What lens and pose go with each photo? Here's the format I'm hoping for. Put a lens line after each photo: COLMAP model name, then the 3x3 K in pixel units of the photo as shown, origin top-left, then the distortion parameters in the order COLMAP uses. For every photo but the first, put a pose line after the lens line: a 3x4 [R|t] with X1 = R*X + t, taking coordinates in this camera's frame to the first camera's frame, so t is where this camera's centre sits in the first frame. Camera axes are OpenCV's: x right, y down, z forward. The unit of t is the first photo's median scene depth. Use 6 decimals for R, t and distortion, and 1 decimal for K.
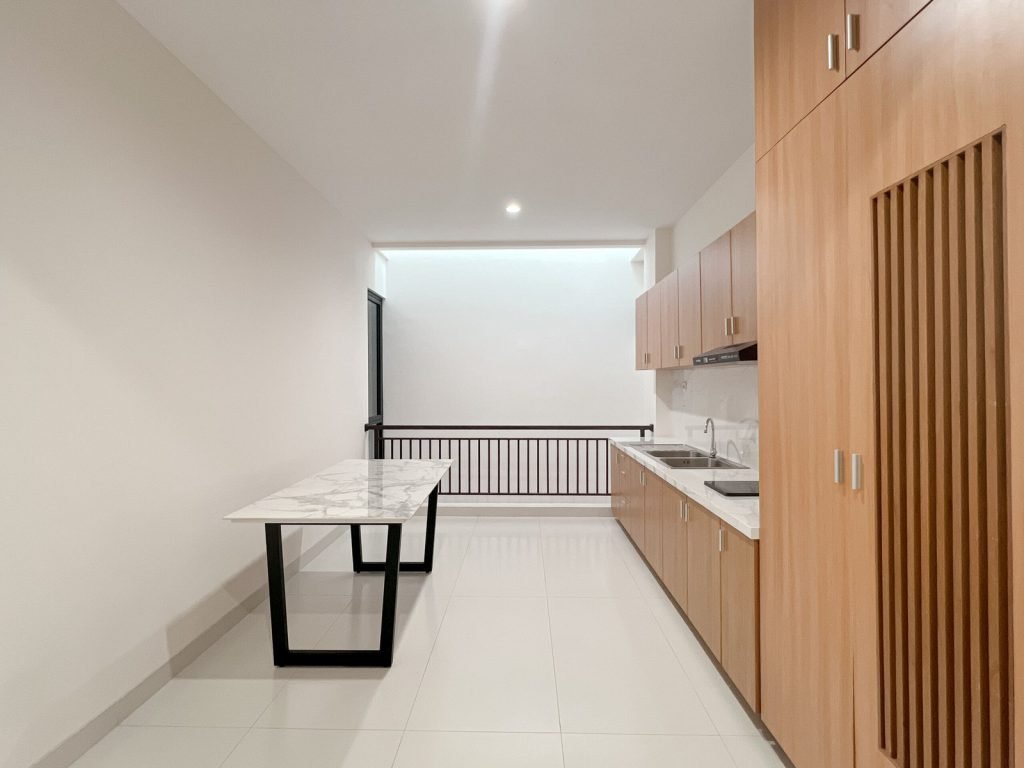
lens RADIAL K [[495.3, 0, 519.8], [0, 495.3, 377.7], [0, 0, 1]] dist [0.000942, -0.000564]
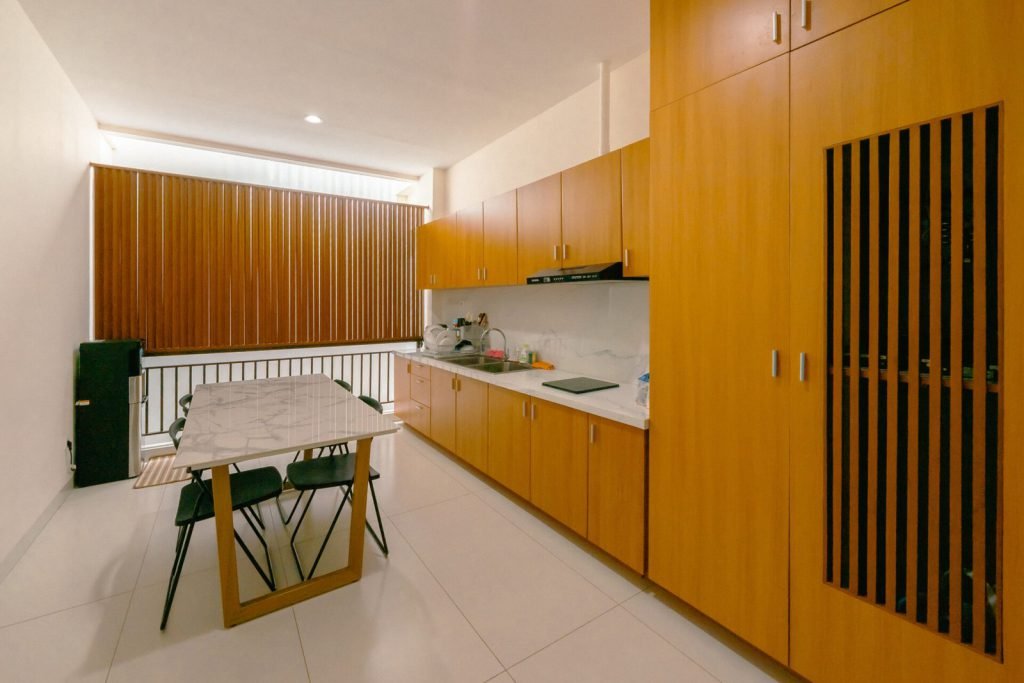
lens RADIAL K [[403.6, 0, 467.8], [0, 403.6, 303.6], [0, 0, 1]] dist [0.000628, -0.000581]
pose [[0.849615, 0.009566, 0.527317, -0.169064], [-0.015411, 0.999859, 0.006692, 0.010550], [-0.527179, -0.013812, 0.849642, 0.170546]]
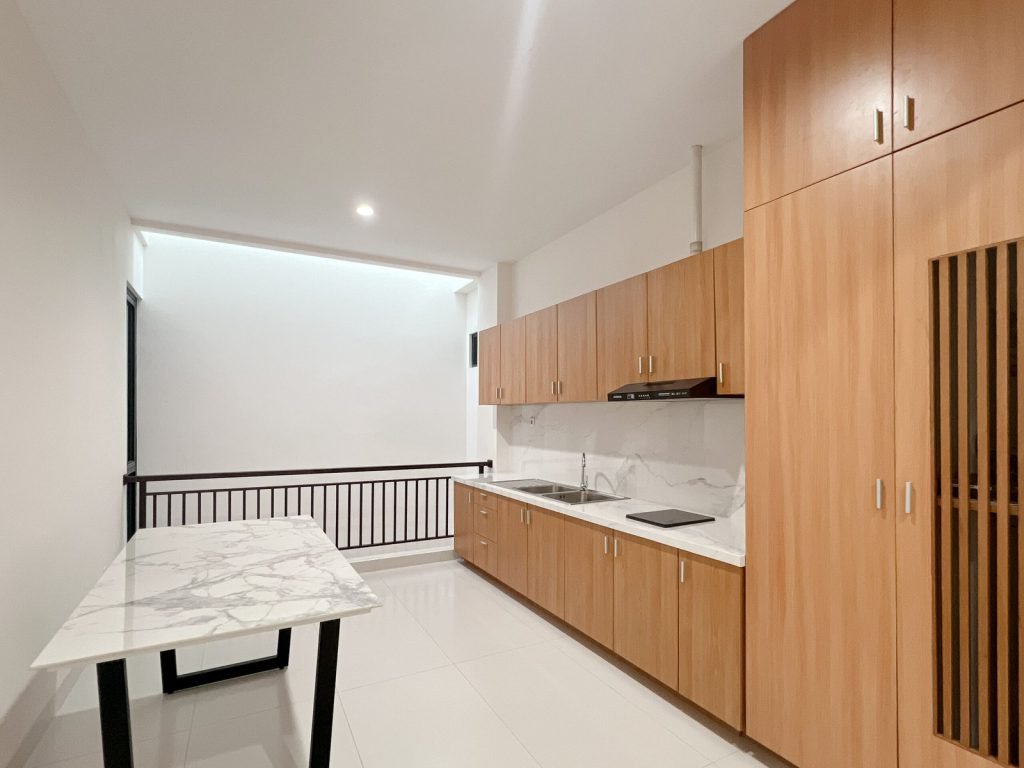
lens RADIAL K [[495.3, 0, 520.0], [0, 495.3, 413.2], [0, 0, 1]] dist [0.000942, -0.000564]
pose [[0.868423, 0.009902, 0.495726, -0.195799], [-0.010531, 0.999943, -0.001524, 0.001945], [-0.495713, -0.003897, 0.868478, 0.132874]]
